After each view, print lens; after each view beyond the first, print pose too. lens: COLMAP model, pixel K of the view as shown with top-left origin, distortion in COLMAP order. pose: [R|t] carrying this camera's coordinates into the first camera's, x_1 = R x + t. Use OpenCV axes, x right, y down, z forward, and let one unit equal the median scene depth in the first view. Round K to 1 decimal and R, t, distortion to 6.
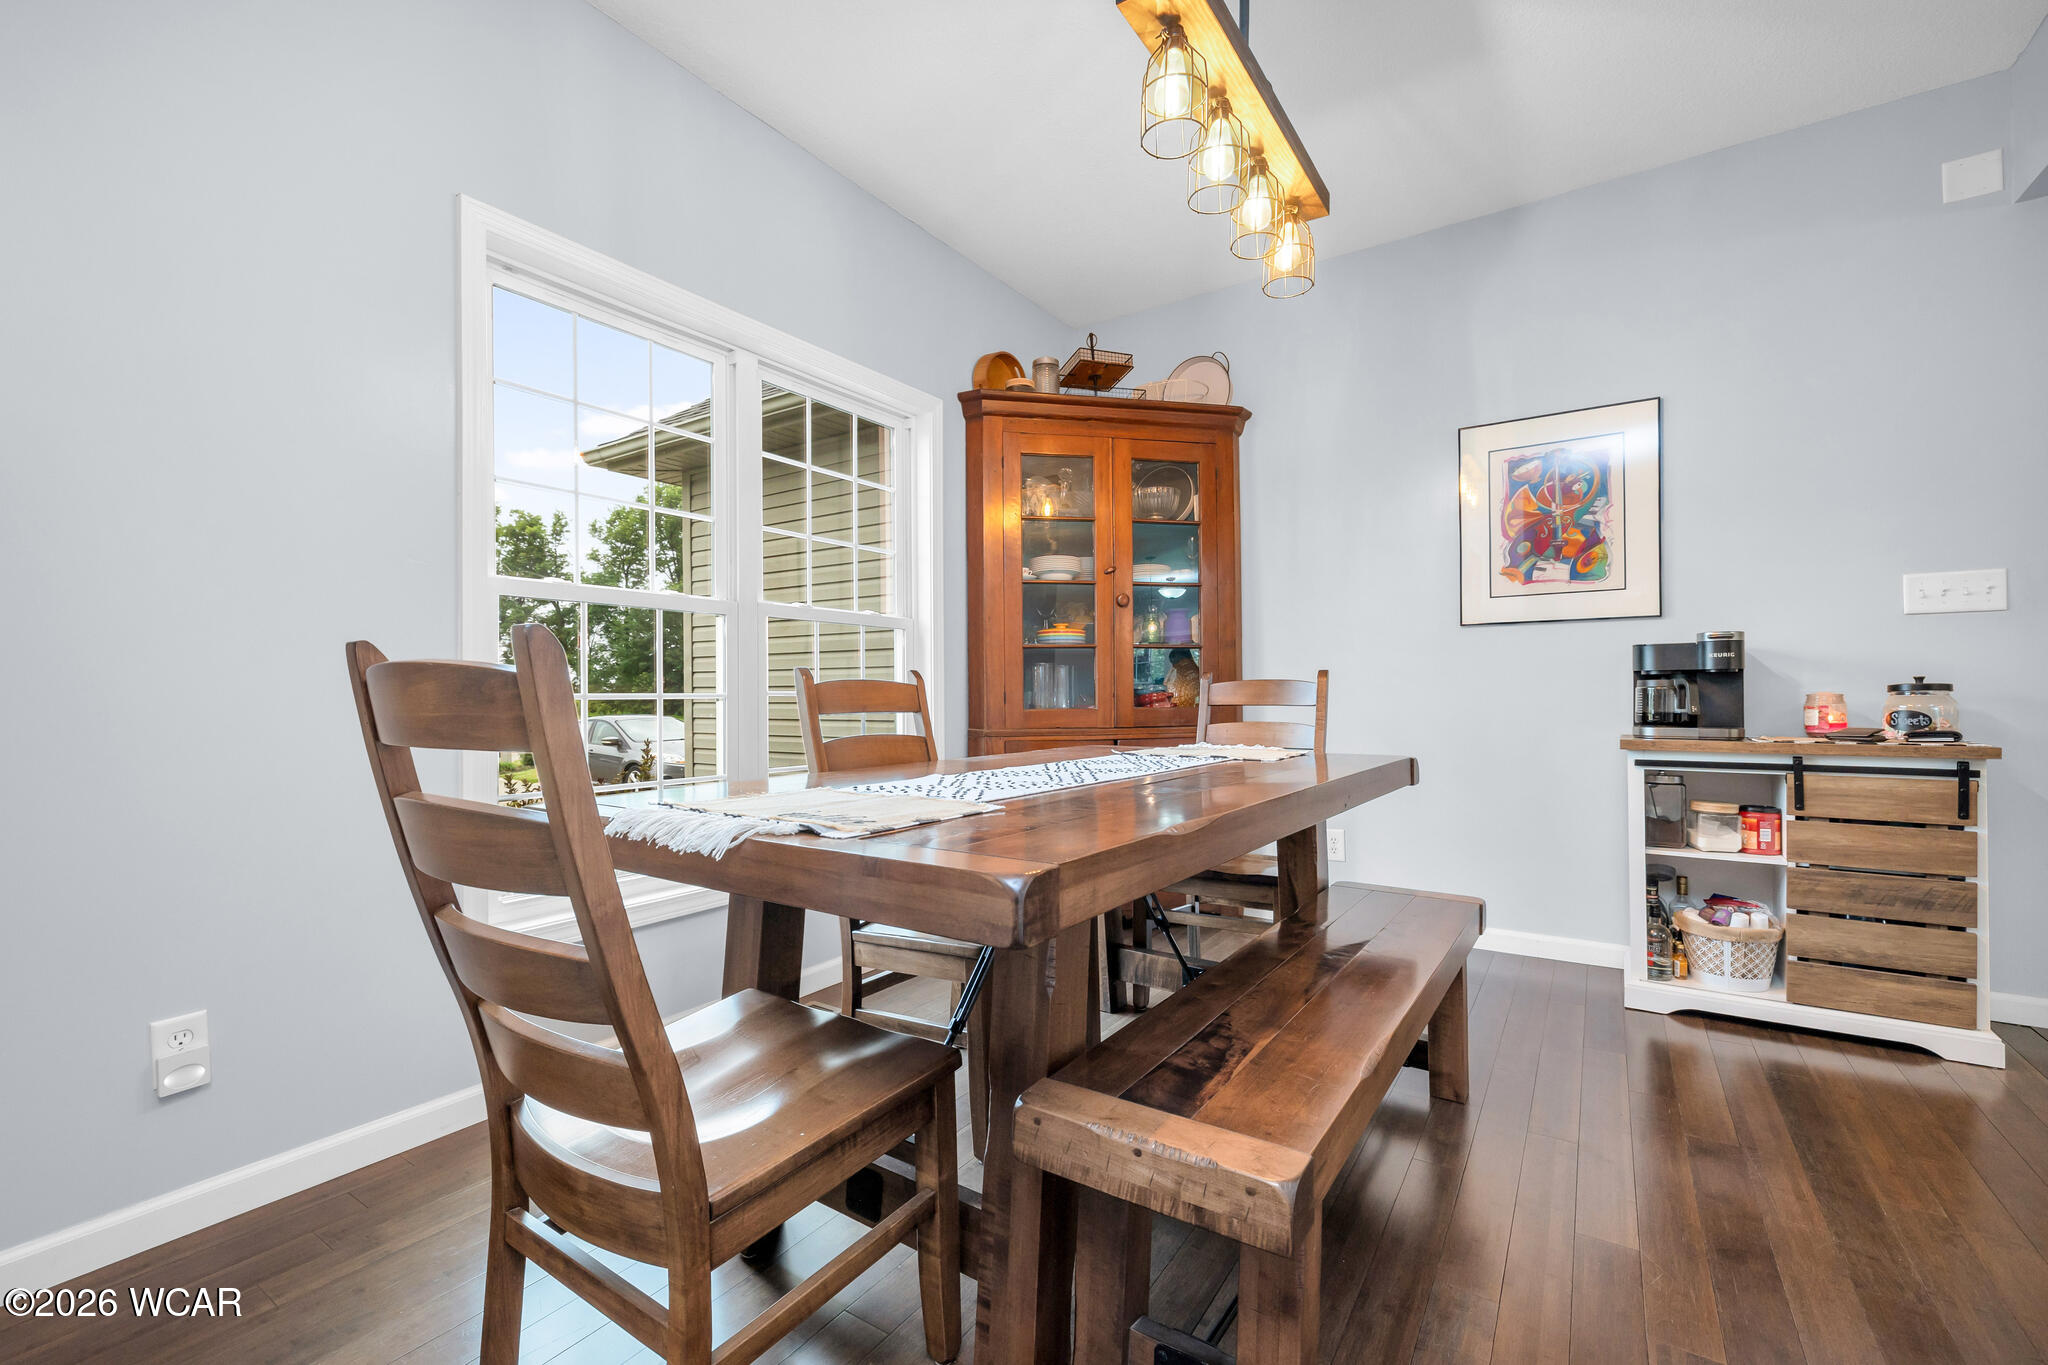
lens RADIAL K [[856.1, 0, 1037.2], [0, 856.1, 683.7], [0, 0, 1]] dist [-0.000548, 0.000271]
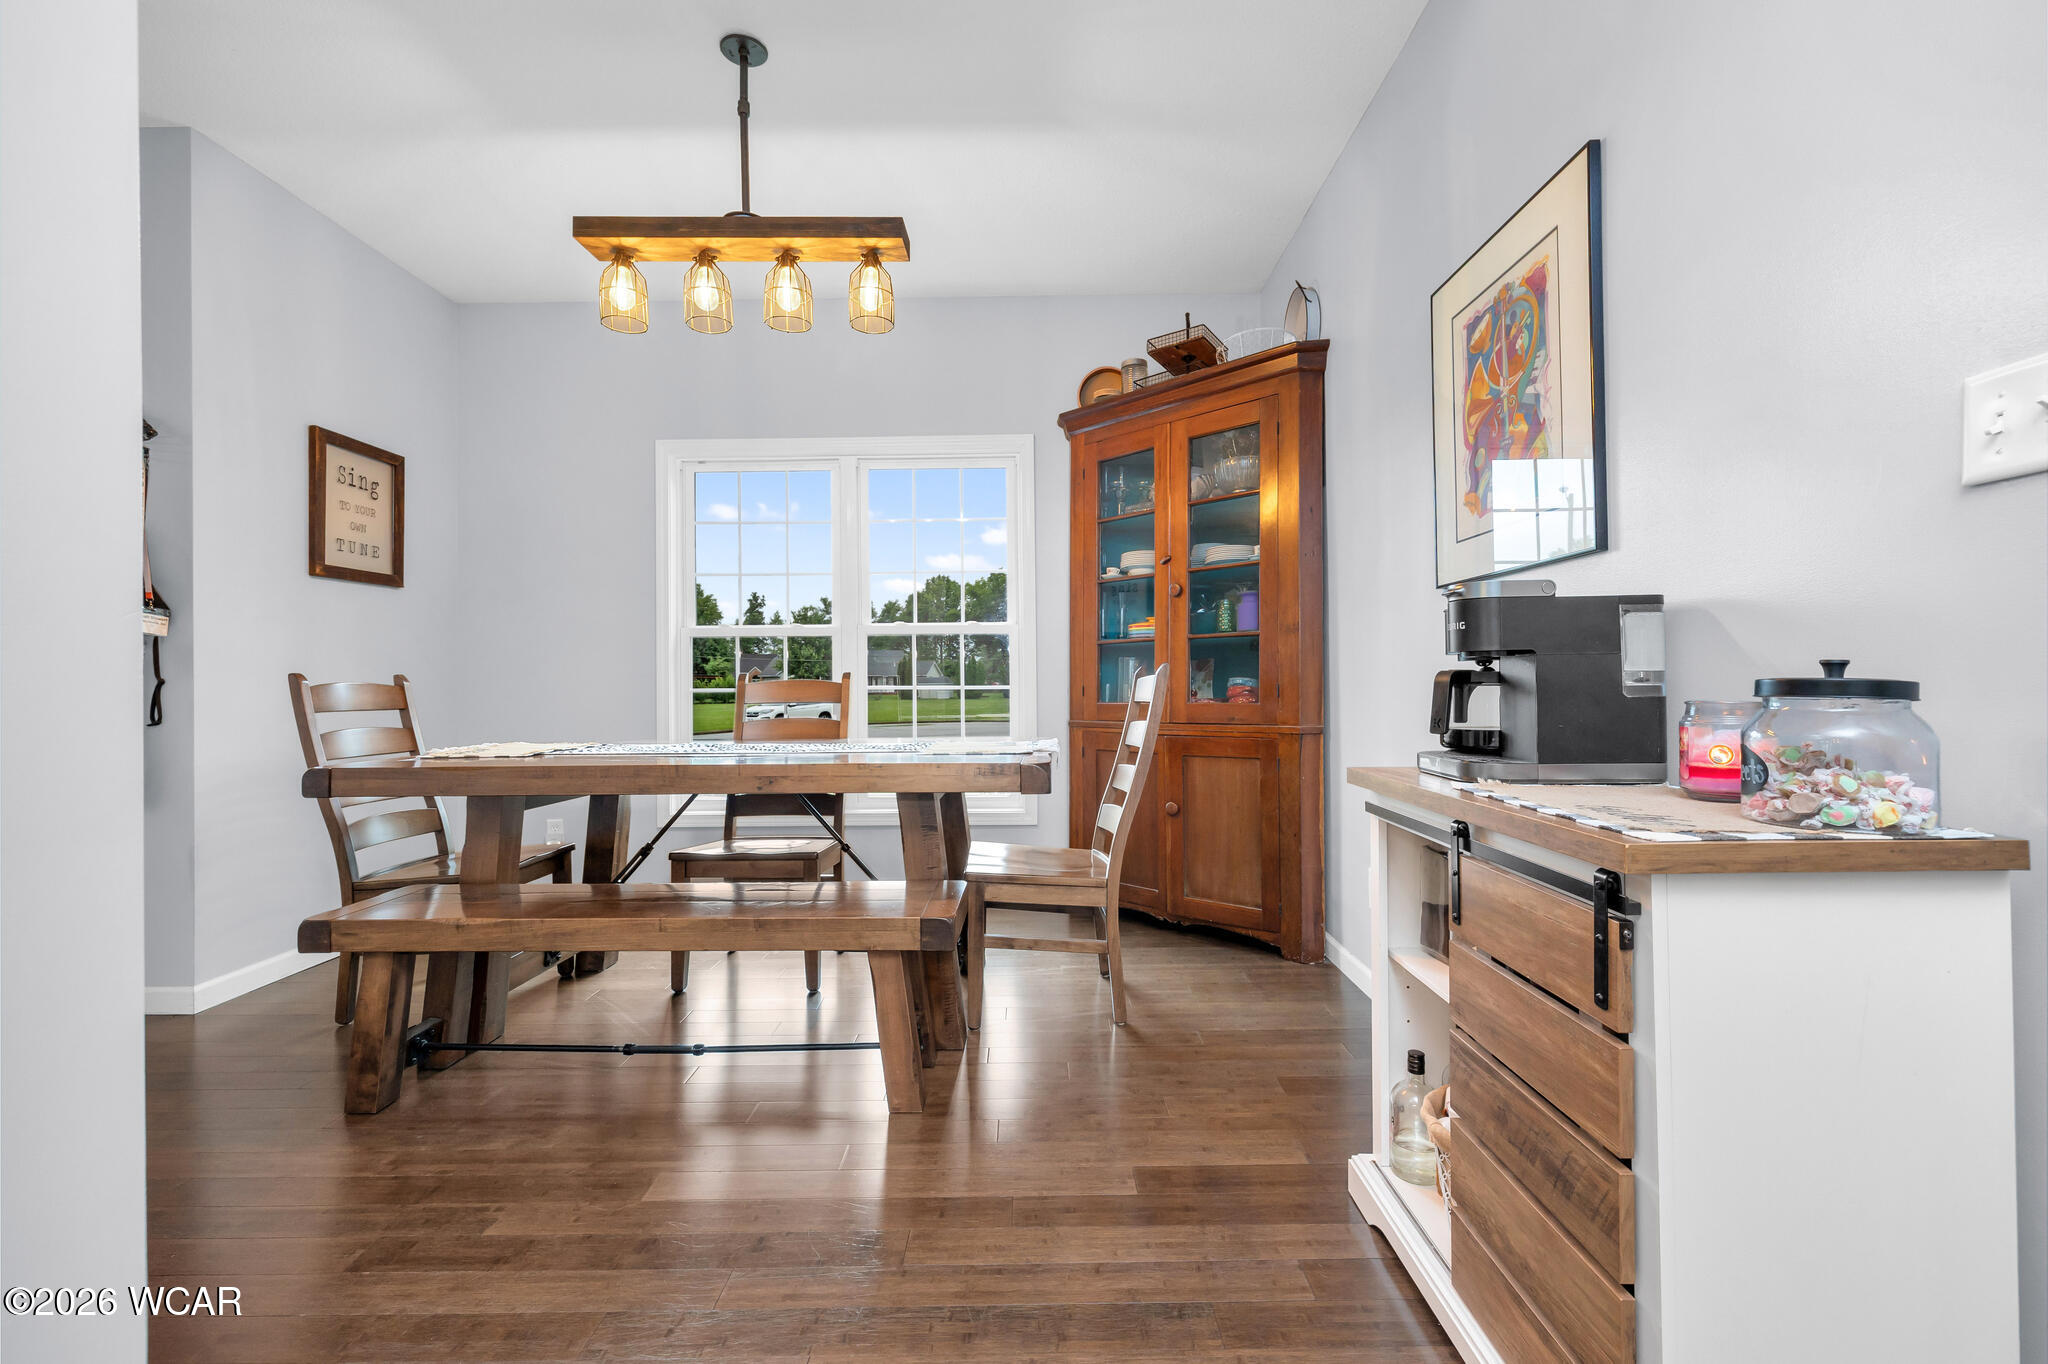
lens RADIAL K [[856.1, 0, 1037.2], [0, 856.1, 683.2], [0, 0, 1]] dist [-0.000548, 0.000271]
pose [[0.548555, 0.000871, -0.836114, 0.941570], [0.013071, 0.999868, 0.009618, -0.005215], [0.836012, -0.016205, 0.548471, 0.395769]]
